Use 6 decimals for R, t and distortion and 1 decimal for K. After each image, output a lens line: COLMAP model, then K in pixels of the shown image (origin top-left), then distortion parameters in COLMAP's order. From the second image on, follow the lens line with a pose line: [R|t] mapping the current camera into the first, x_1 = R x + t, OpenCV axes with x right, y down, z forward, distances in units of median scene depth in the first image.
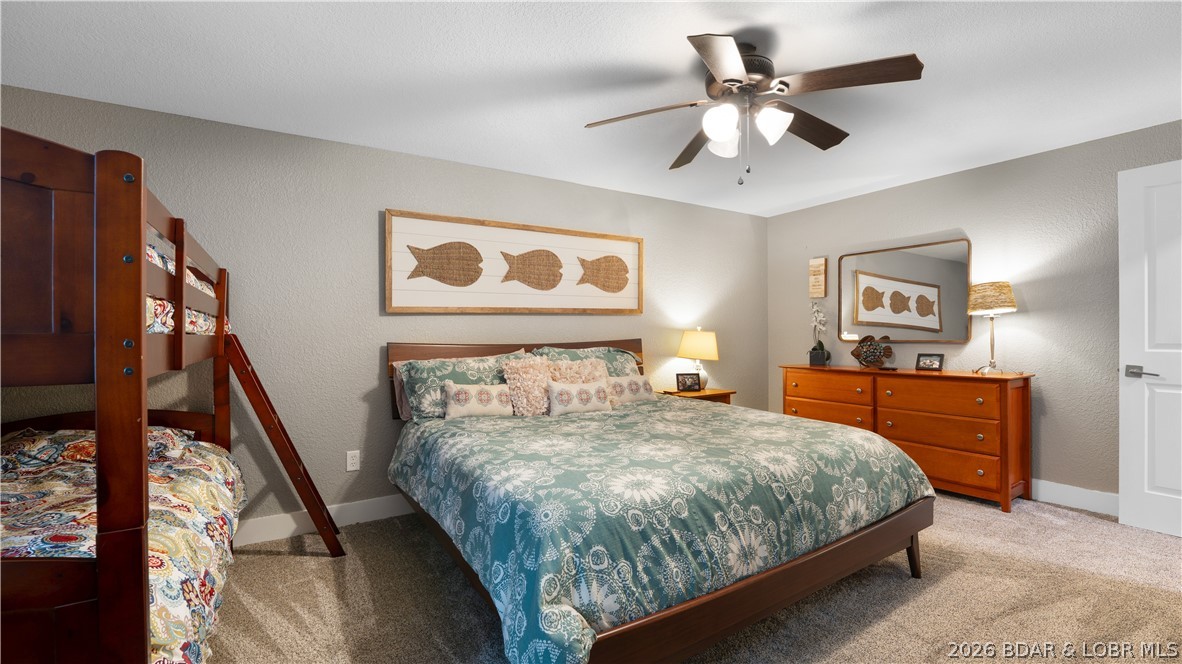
lens RADIAL K [[495.6, 0, 593.8], [0, 495.6, 331.1], [0, 0, 1]] dist [-0.020738, 0.000277]
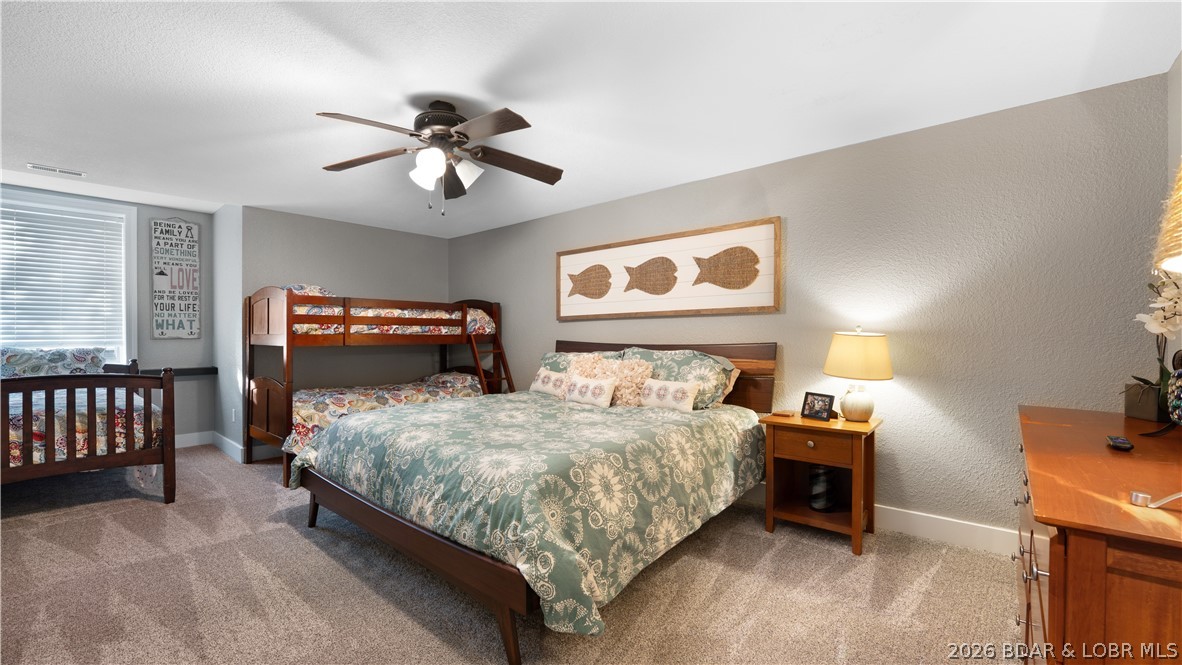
lens RADIAL K [[495.6, 0, 593.8], [0, 495.6, 331.6], [0, 0, 1]] dist [-0.020738, 0.000277]
pose [[0.262361, 0.007713, -0.964939, 0.891195], [0.007281, 0.999924, 0.009973, -0.014193], [0.964942, -0.009642, 0.262284, 0.575251]]
